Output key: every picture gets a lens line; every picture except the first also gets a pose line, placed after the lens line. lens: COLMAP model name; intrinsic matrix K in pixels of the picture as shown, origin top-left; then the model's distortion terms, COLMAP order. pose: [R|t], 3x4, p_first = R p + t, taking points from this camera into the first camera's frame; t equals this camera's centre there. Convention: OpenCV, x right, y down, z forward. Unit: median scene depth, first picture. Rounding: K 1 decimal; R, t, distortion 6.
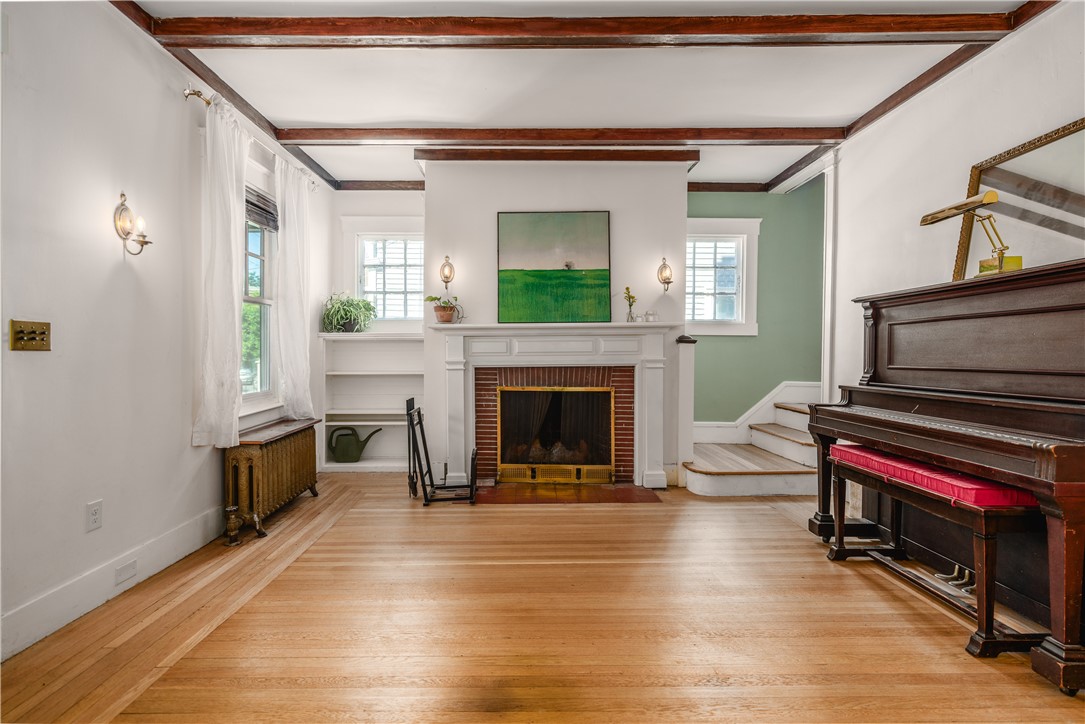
lens RADIAL K [[525.3, 0, 540.0], [0, 525.3, 353.2], [0, 0, 1]] dist [-0.000546, -0.000191]
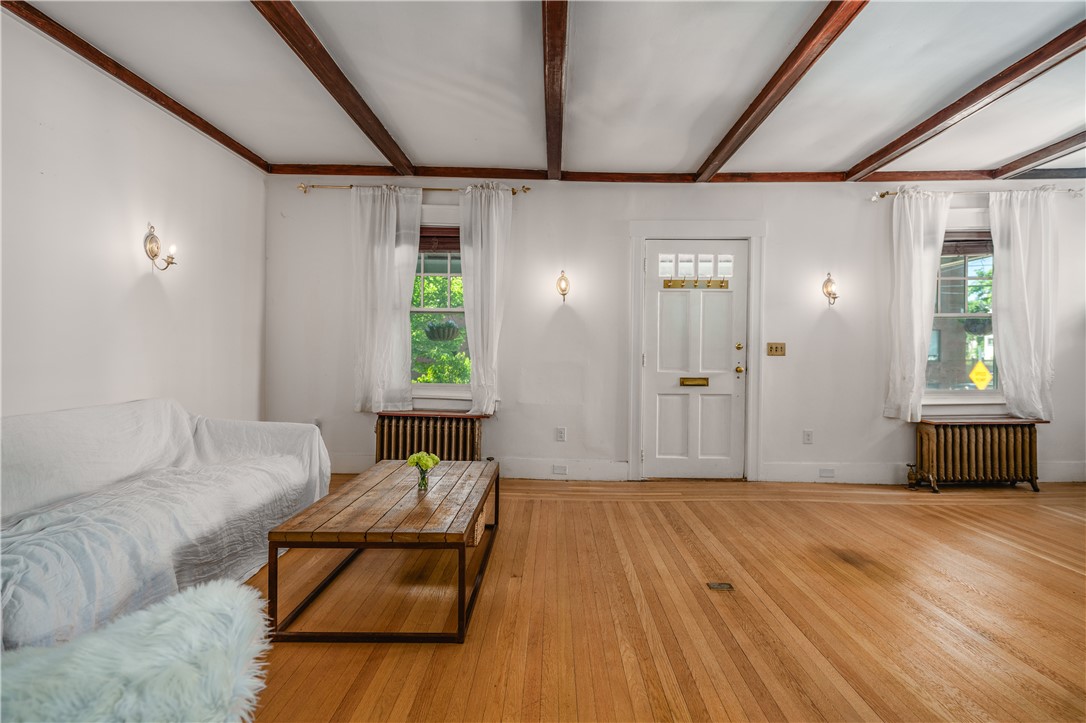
lens RADIAL K [[512.6, 0, 549.4], [0, 512.6, 357.5], [0, 0, 1]] dist [0.002146, -0.000524]
pose [[-0.006246, 0.007947, -0.999949, 0.865463], [-0.009211, 0.999926, 0.008004, -0.002266], [0.999938, 0.009261, -0.006173, 0.006531]]
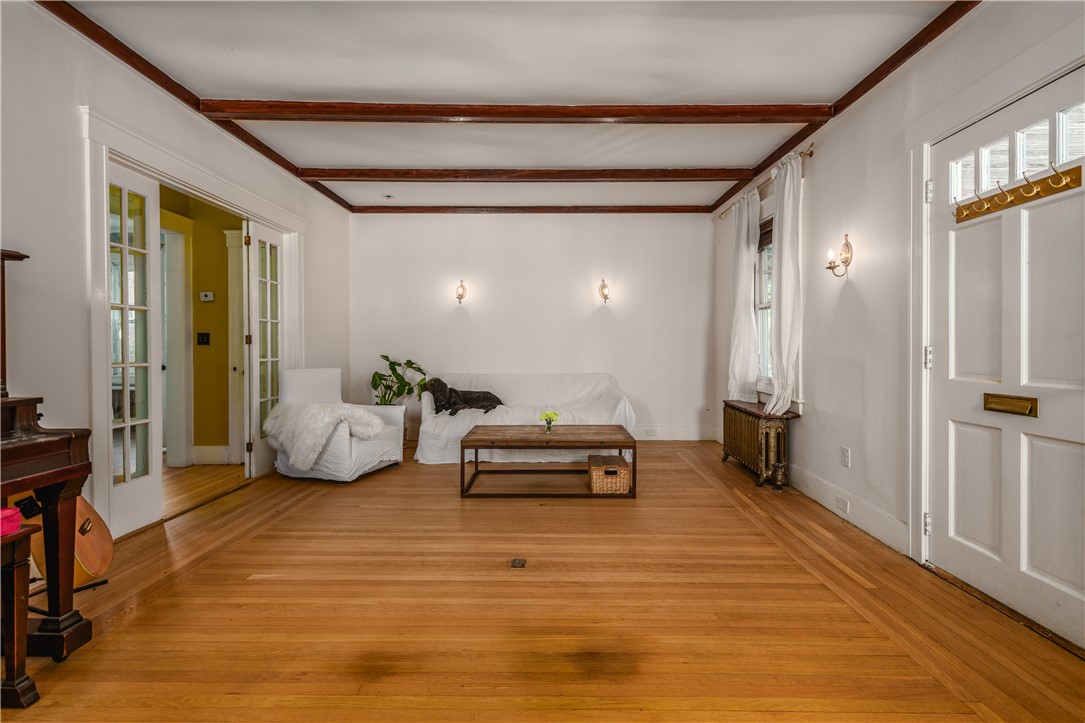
lens RADIAL K [[512.2, 0, 548.9], [0, 512.2, 357.5], [0, 0, 1]] dist [0.002146, -0.000524]
pose [[-0.999936, -0.000164, 0.011316, -0.007588], [0.000047, 0.999826, 0.018657, -0.000574], [-0.011317, 0.018656, -0.999762, 1.136376]]
